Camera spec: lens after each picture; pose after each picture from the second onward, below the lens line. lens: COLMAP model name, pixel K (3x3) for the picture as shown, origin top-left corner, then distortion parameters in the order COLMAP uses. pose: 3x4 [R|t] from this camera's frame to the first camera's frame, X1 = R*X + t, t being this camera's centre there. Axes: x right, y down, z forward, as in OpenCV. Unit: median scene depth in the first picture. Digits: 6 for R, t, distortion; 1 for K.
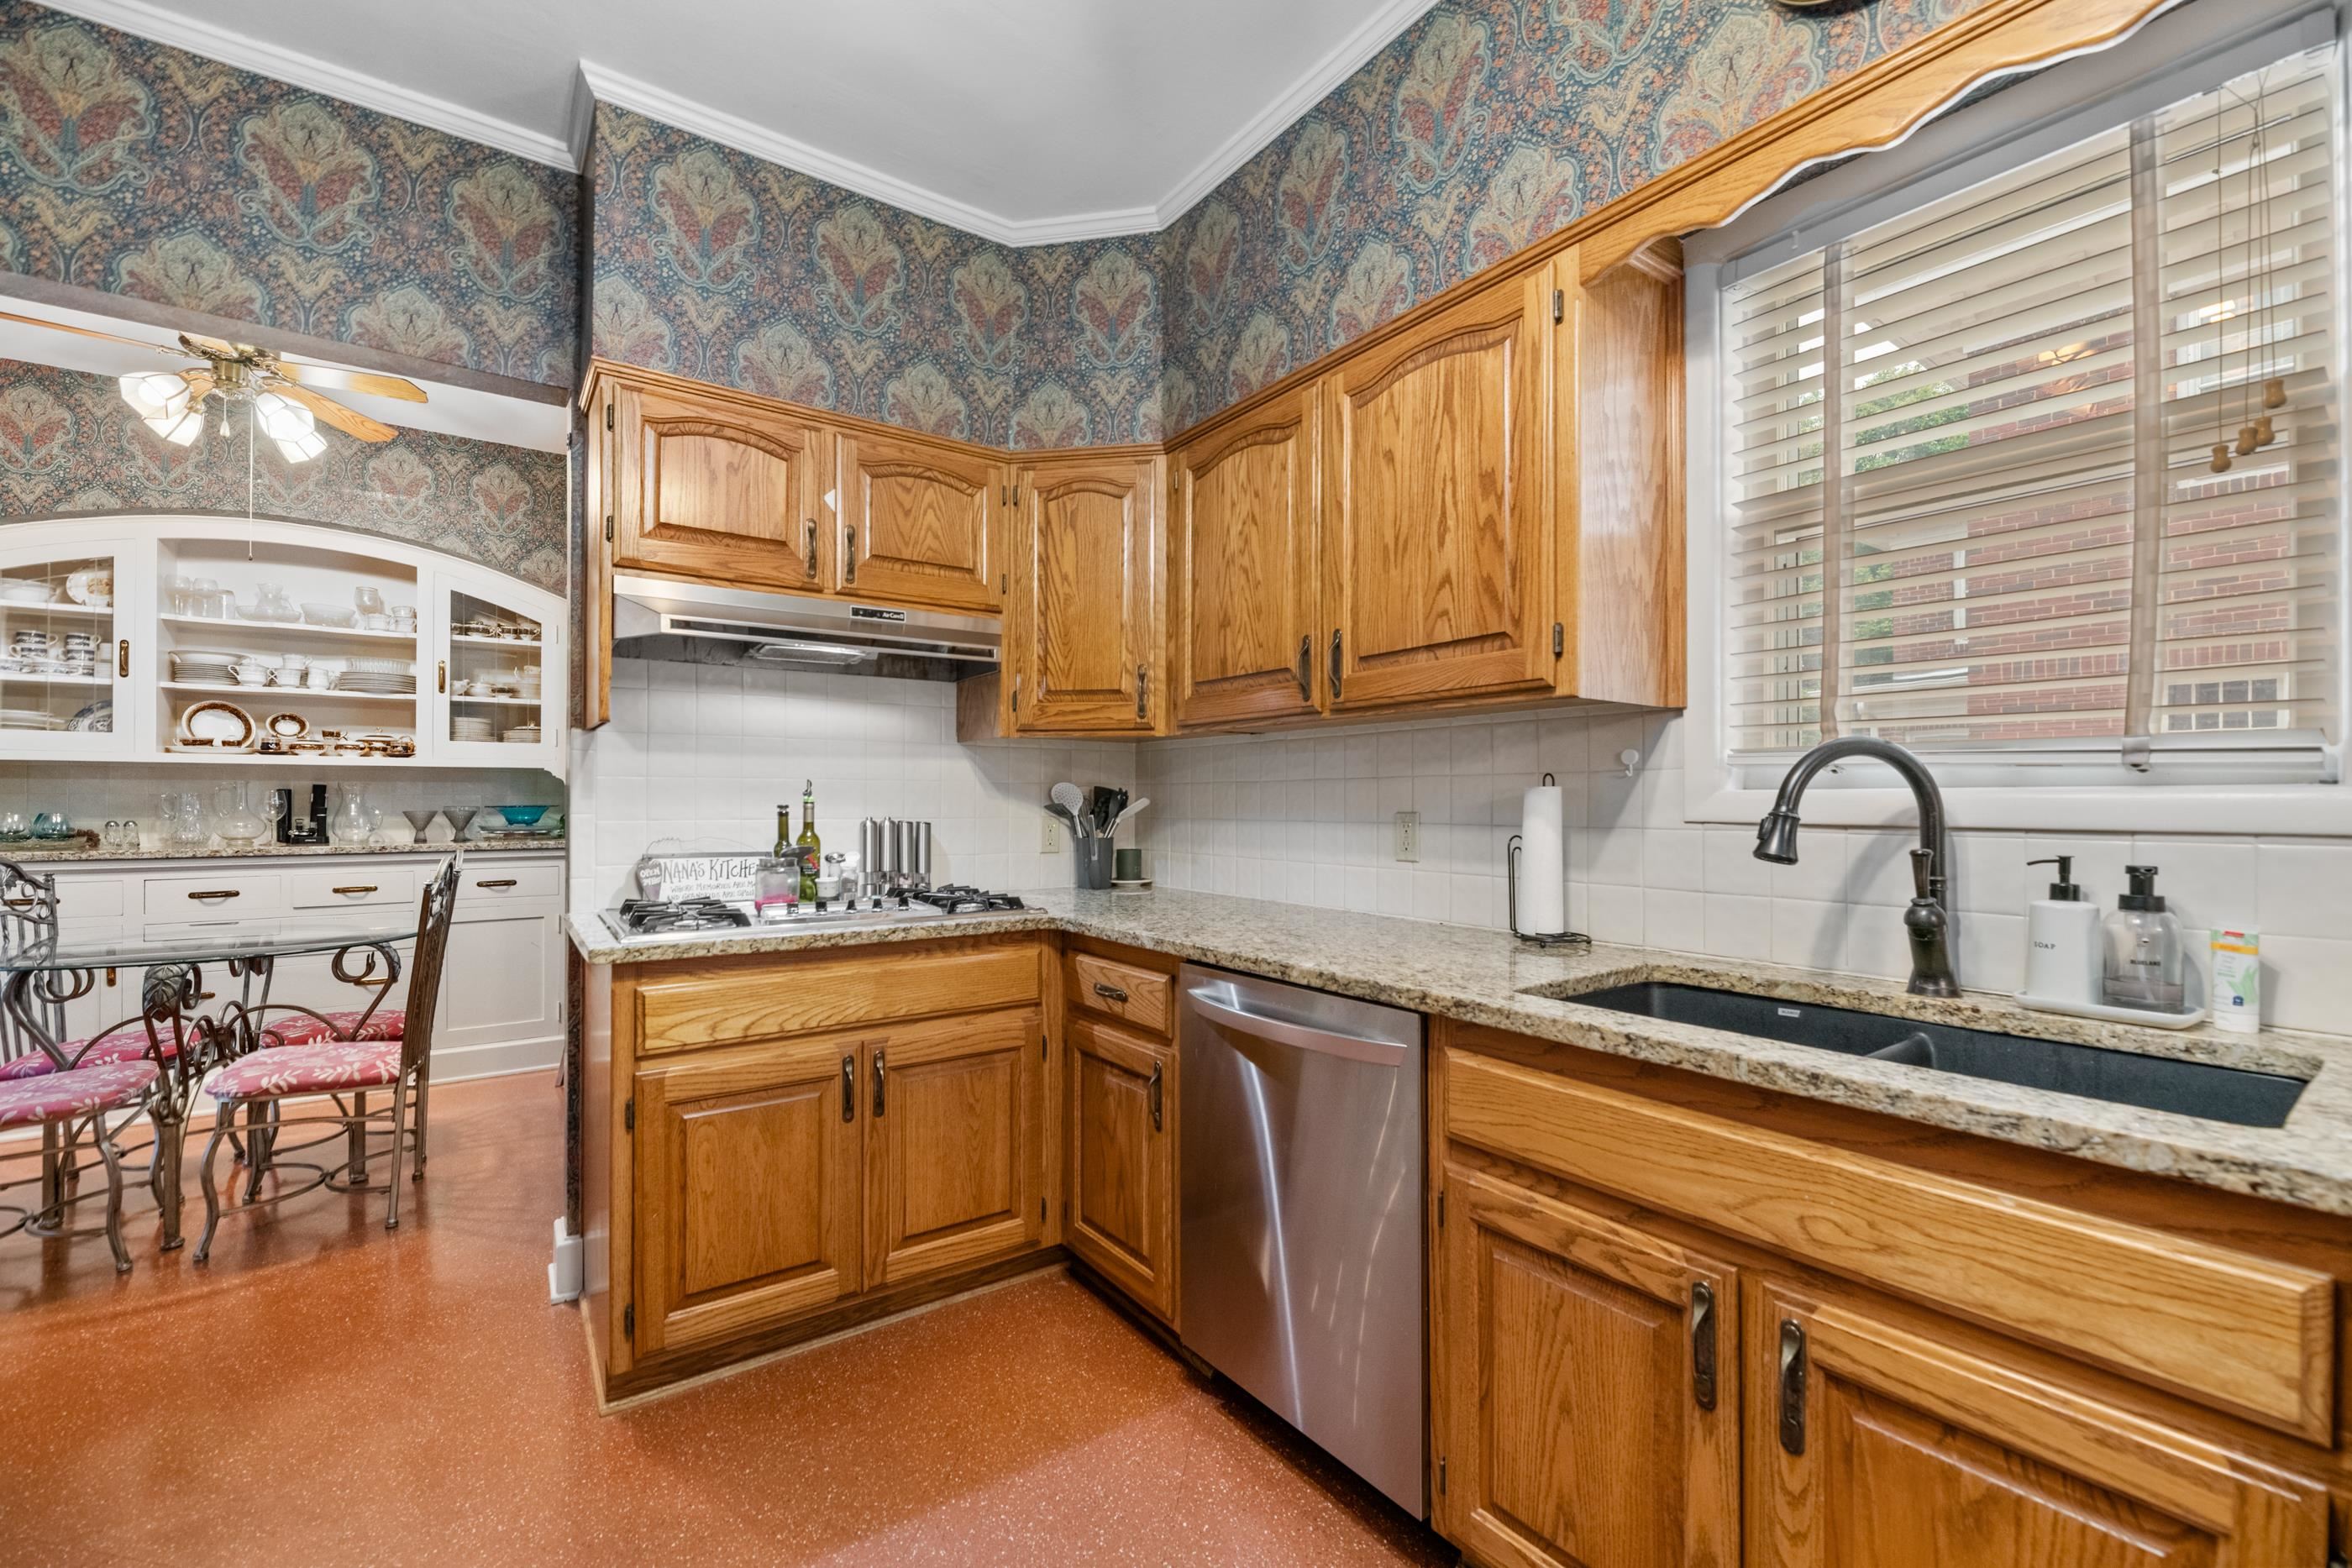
lens RADIAL K [[970.1, 0, 1186.0], [0, 970.1, 794.4], [0, 0, 1]] dist [-0.006782, 0.000427]
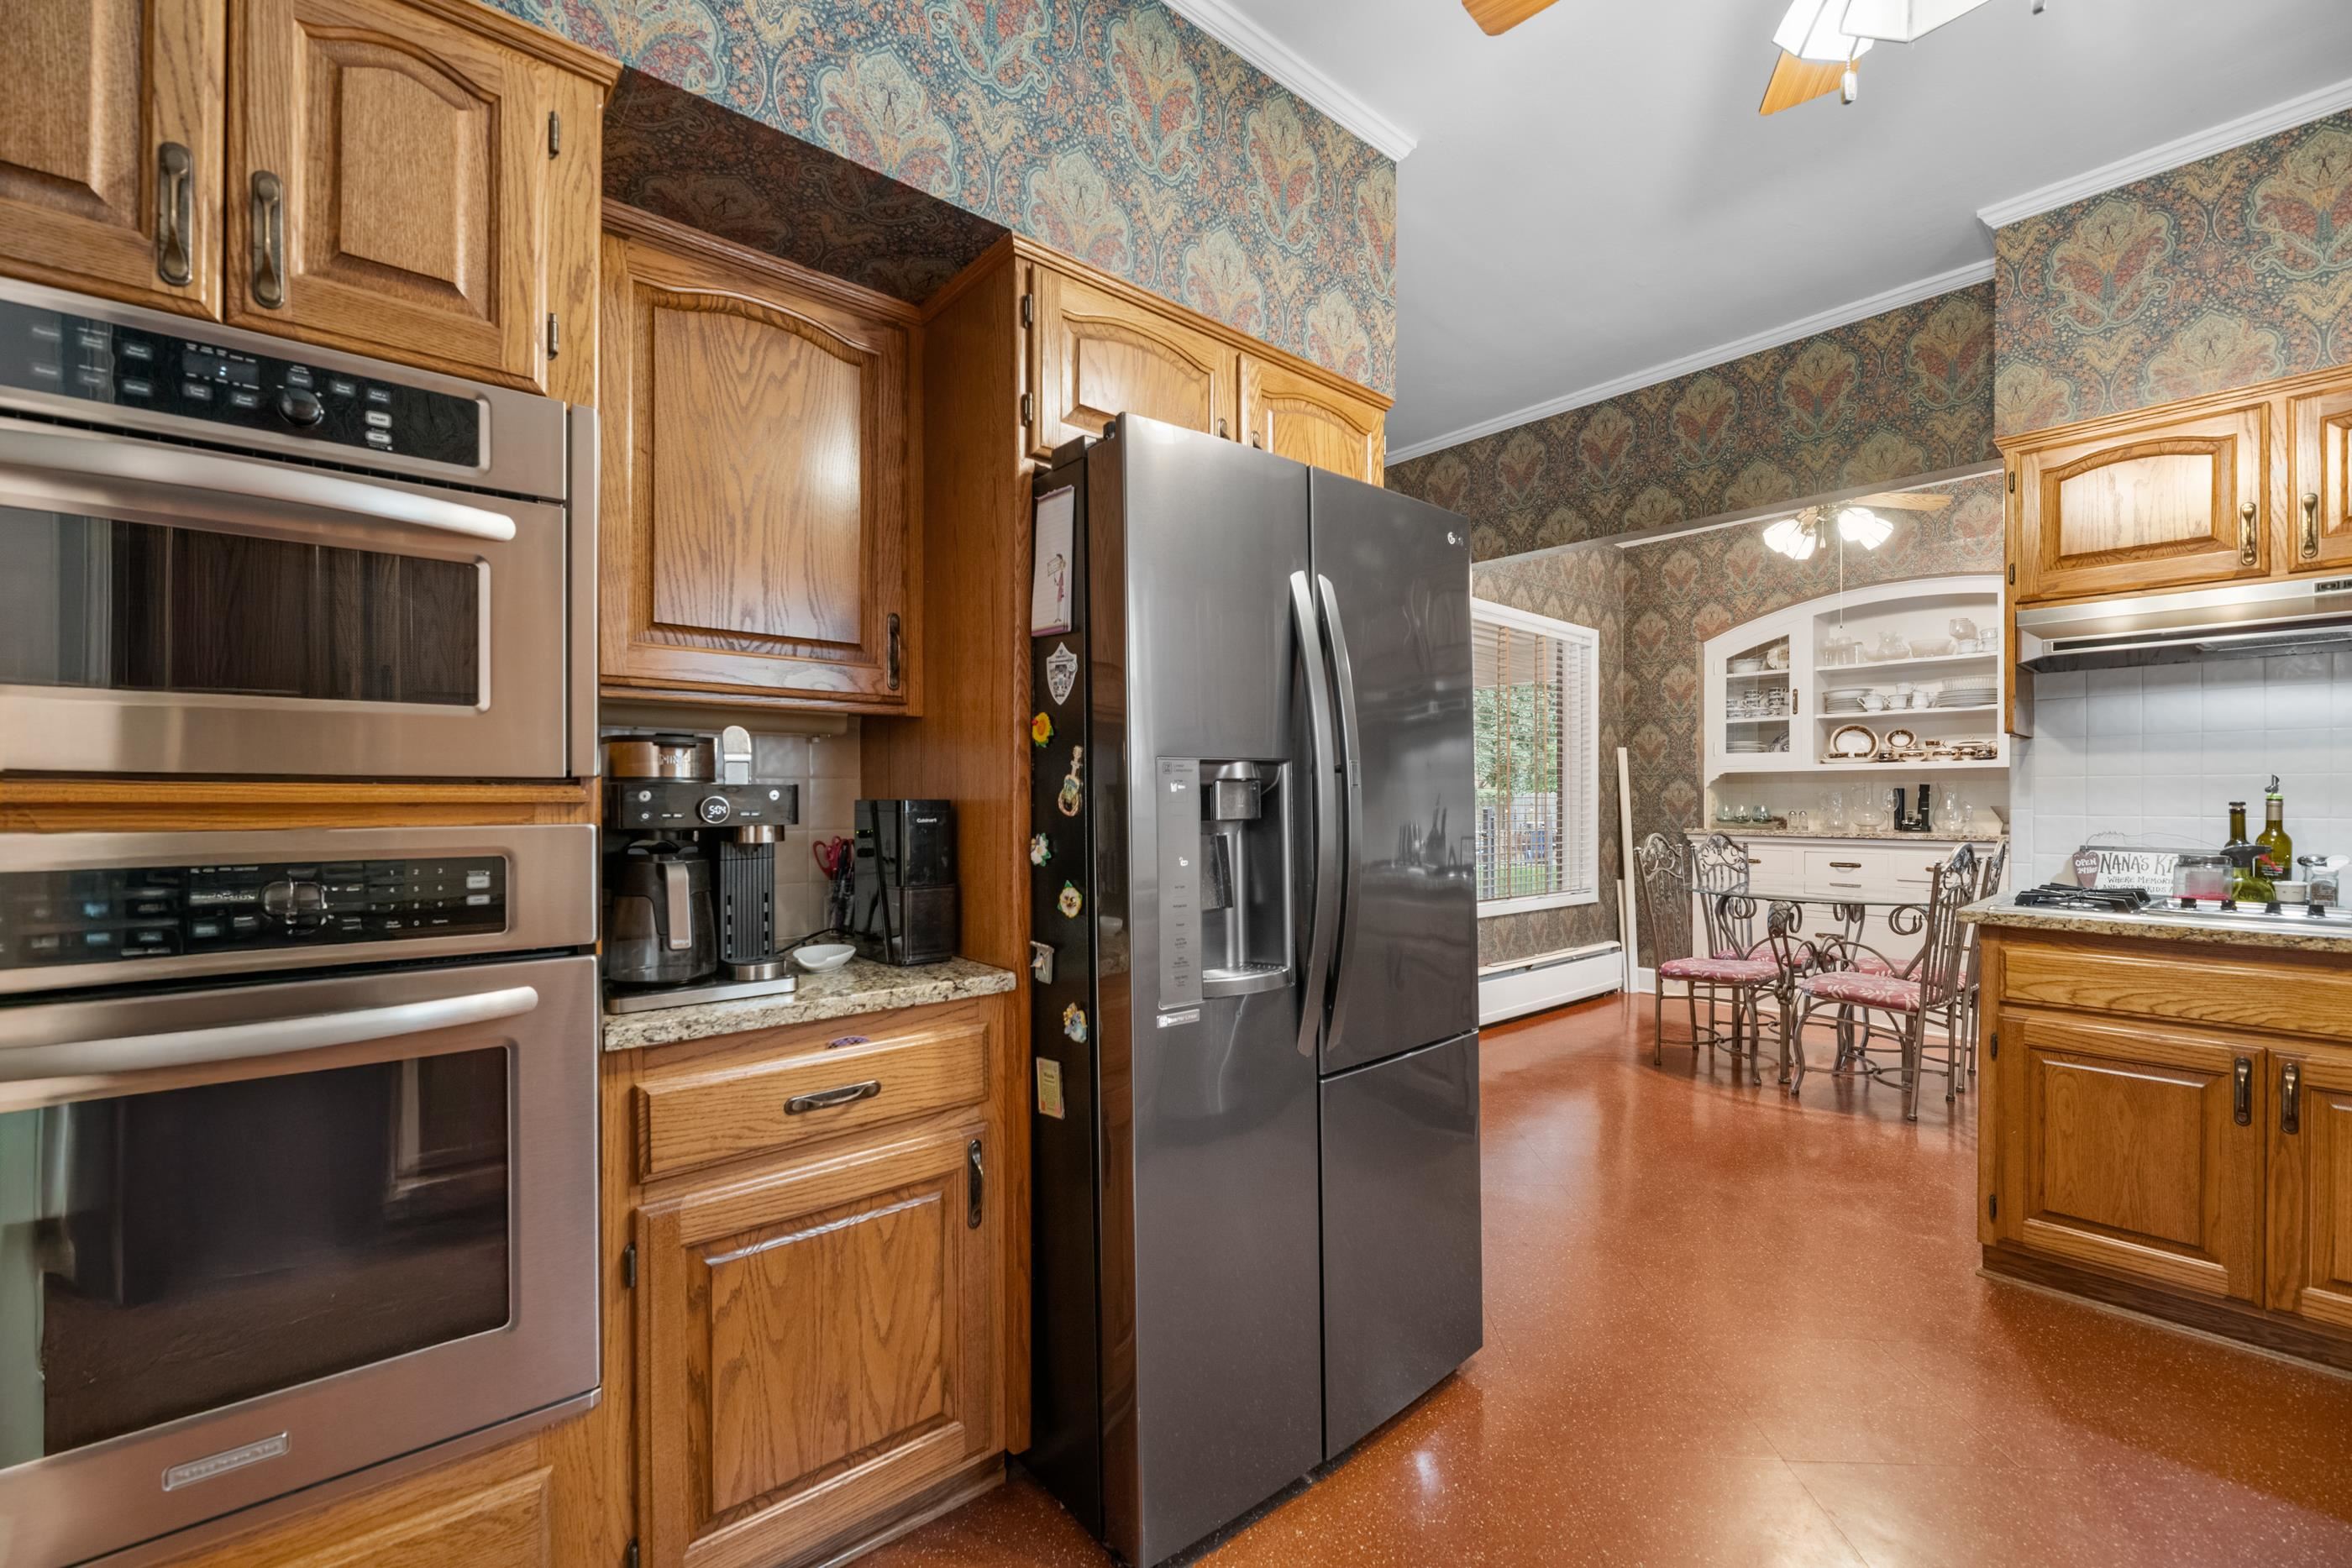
lens RADIAL K [[970.1, 0, 1164.6], [0, 970.1, 799.7], [0, 0, 1]] dist [-0.006782, 0.000427]
pose [[0.084825, 0.001895, -0.996394, 0.418713], [0.008418, 0.999961, 0.002619, -0.002808], [0.996360, -0.008610, 0.084805, -0.134054]]
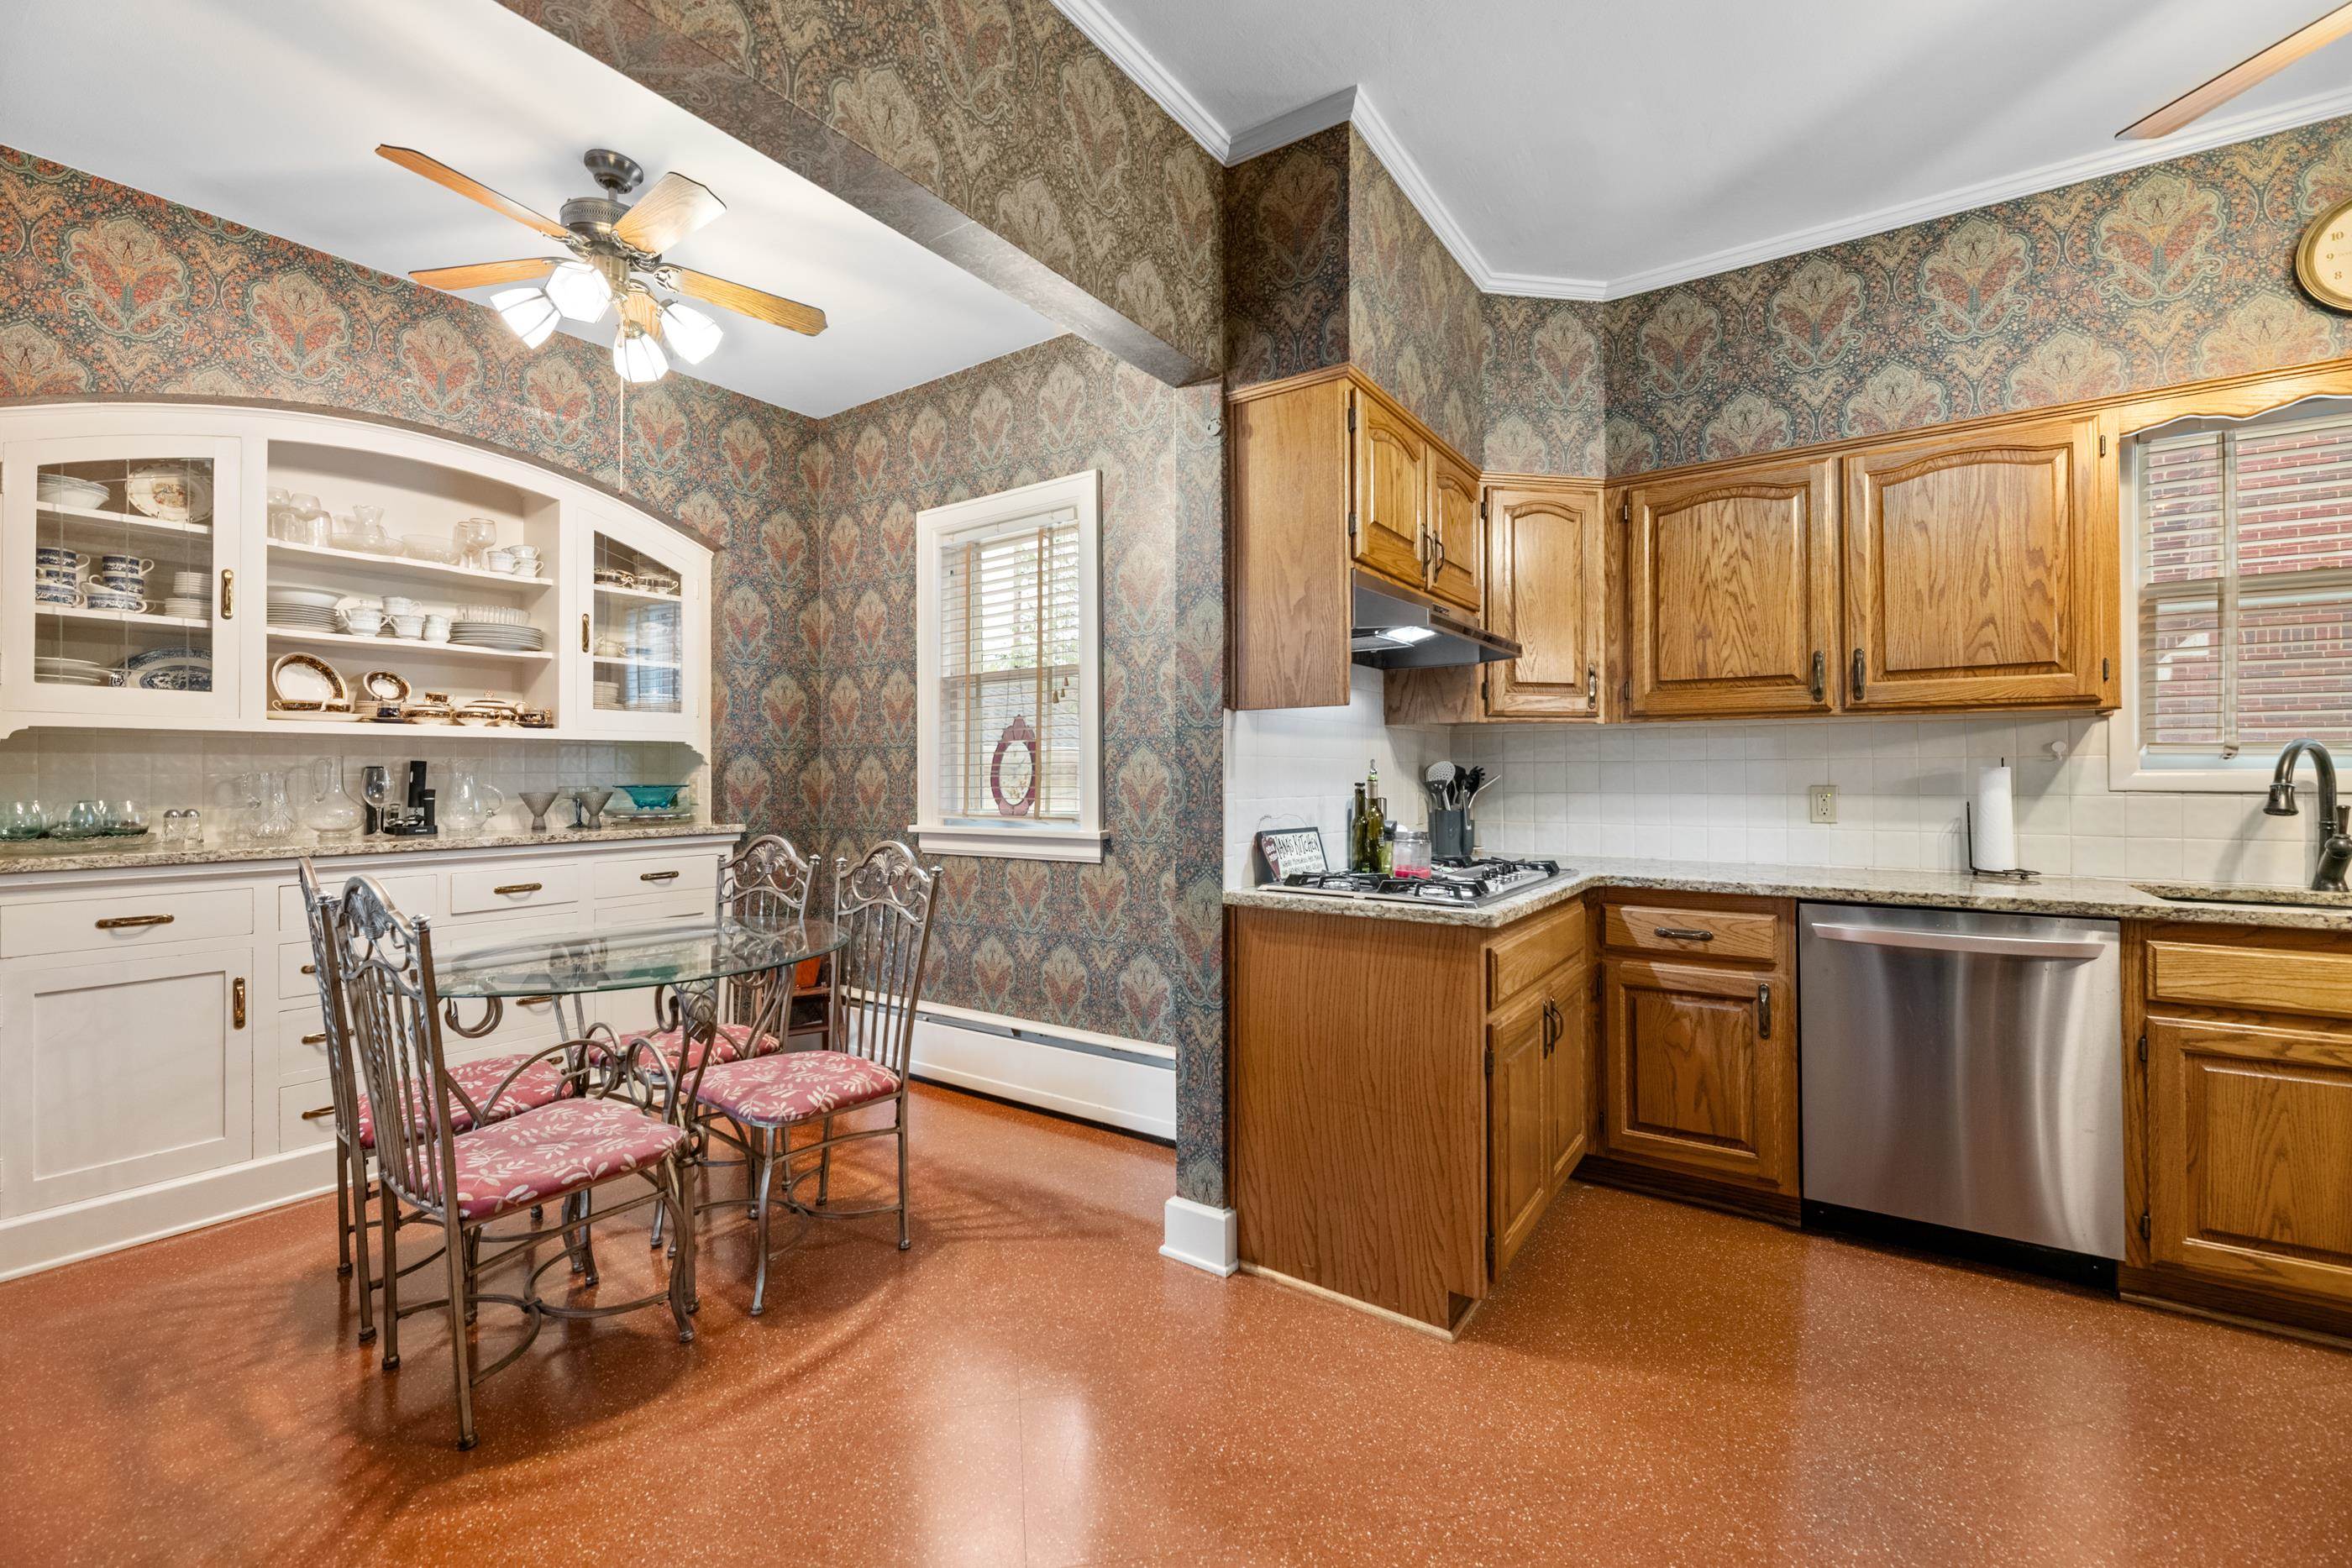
lens RADIAL K [[970.1, 0, 1196.4], [0, 970.1, 763.0], [0, 0, 1]] dist [-0.006782, 0.000427]
pose [[0.941407, 0.000783, 0.337271, -0.895310], [0.001069, 0.999985, -0.005307, -0.005603], [-0.337270, 0.005357, 0.941393, 0.044936]]
